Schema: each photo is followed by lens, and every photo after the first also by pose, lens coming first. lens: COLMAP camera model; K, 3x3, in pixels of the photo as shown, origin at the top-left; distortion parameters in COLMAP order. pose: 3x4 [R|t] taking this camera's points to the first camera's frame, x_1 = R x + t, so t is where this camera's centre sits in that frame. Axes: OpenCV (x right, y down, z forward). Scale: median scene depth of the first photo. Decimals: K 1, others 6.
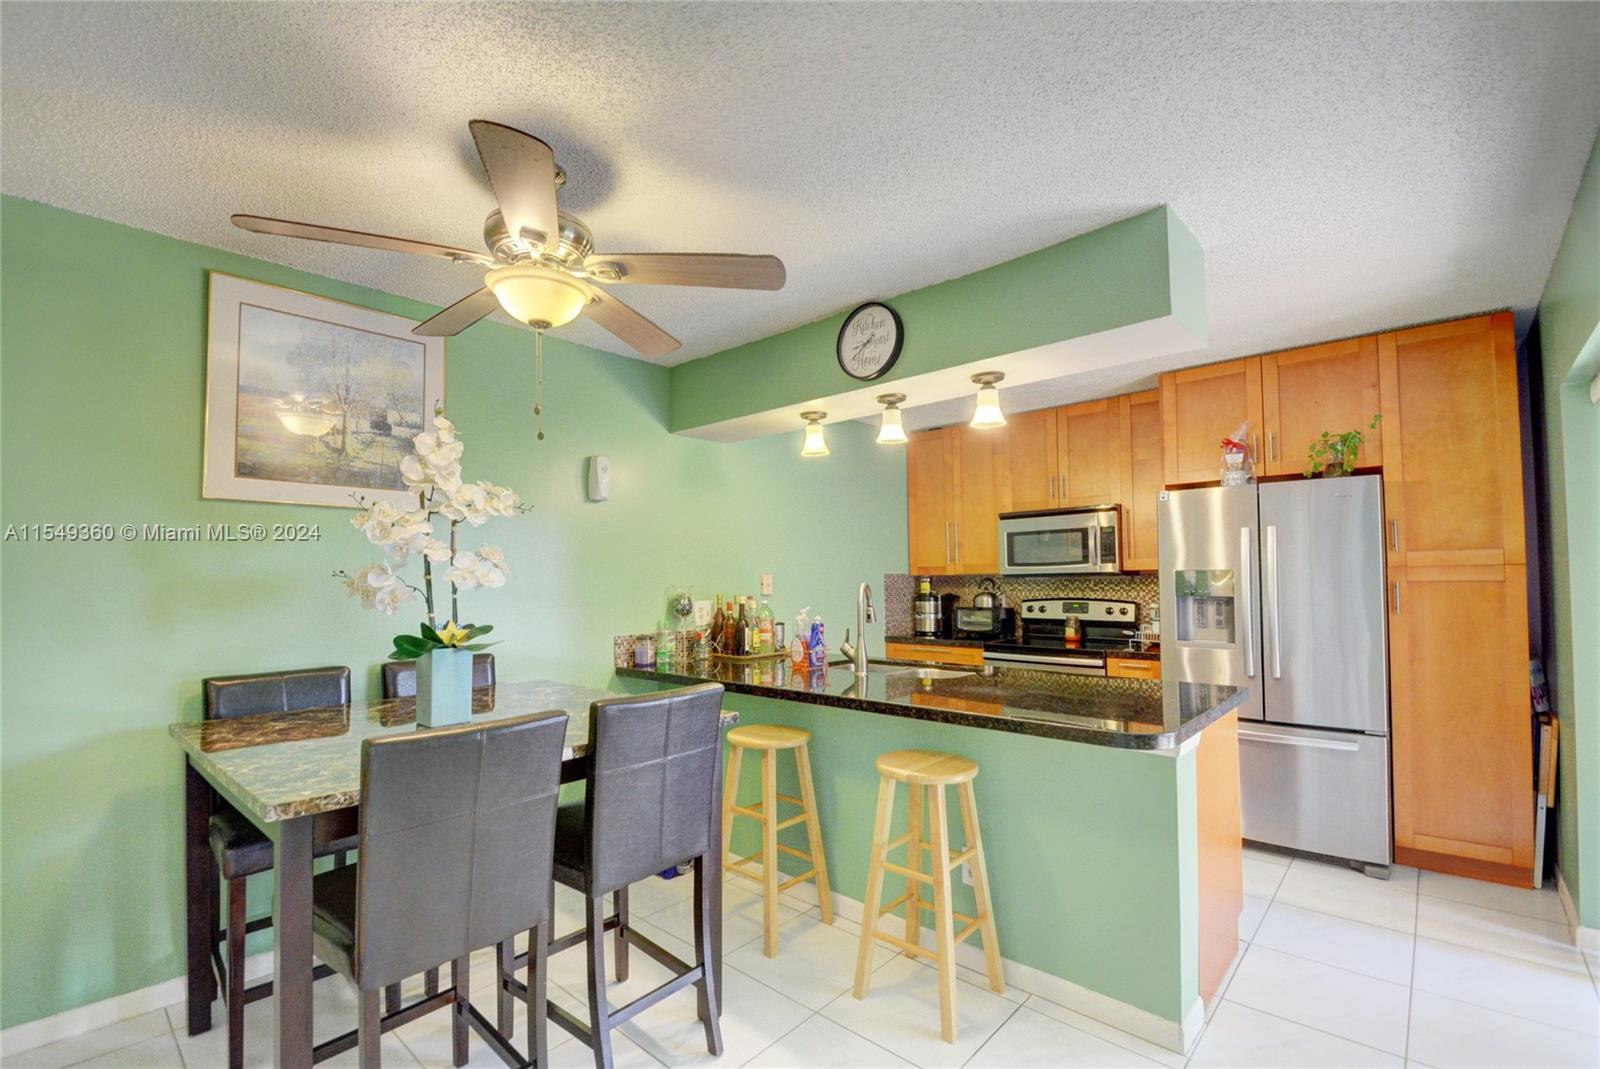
lens RADIAL K [[700.0, 0, 793.6], [0, 700.0, 562.1], [0, 0, 1]] dist [0.018227, -0.021571]
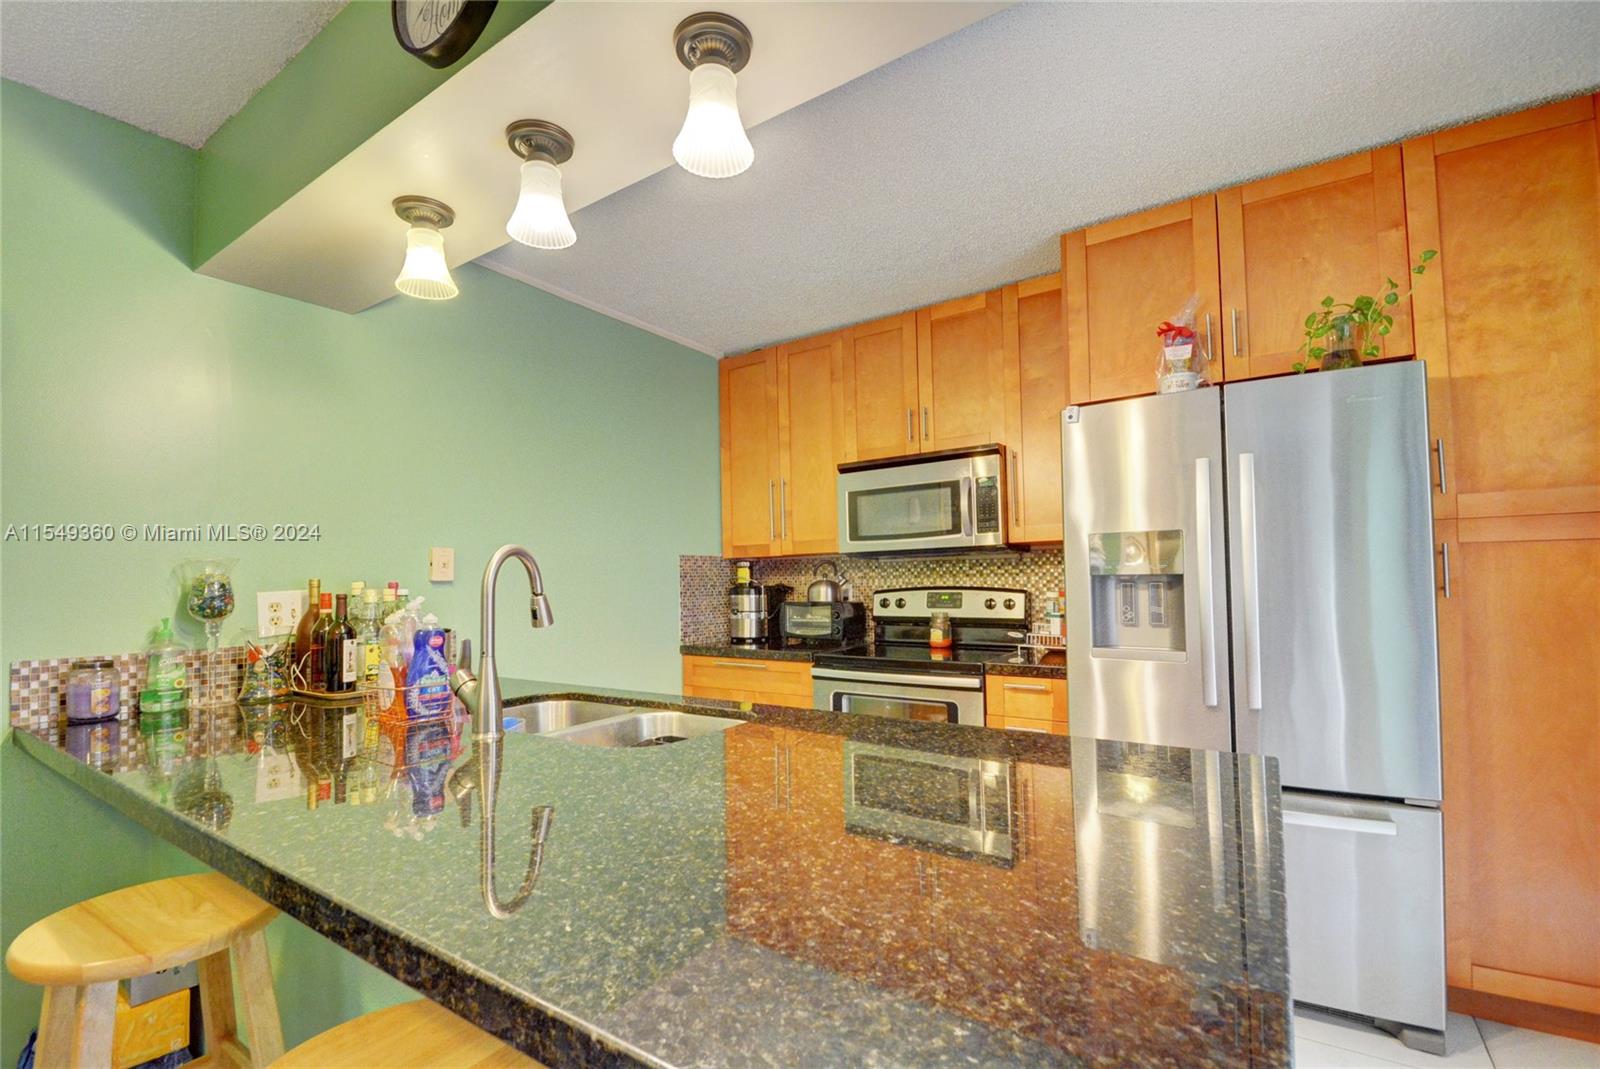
lens RADIAL K [[700.0, 0, 793.6], [0, 700.0, 562.1], [0, 0, 1]] dist [0.018227, -0.021571]
pose [[0.989121, -0.001595, 0.147092, 0.163118], [0.002452, 0.999981, -0.005644, 0.033089], [-0.147080, 0.005943, 0.989107, 0.358394]]
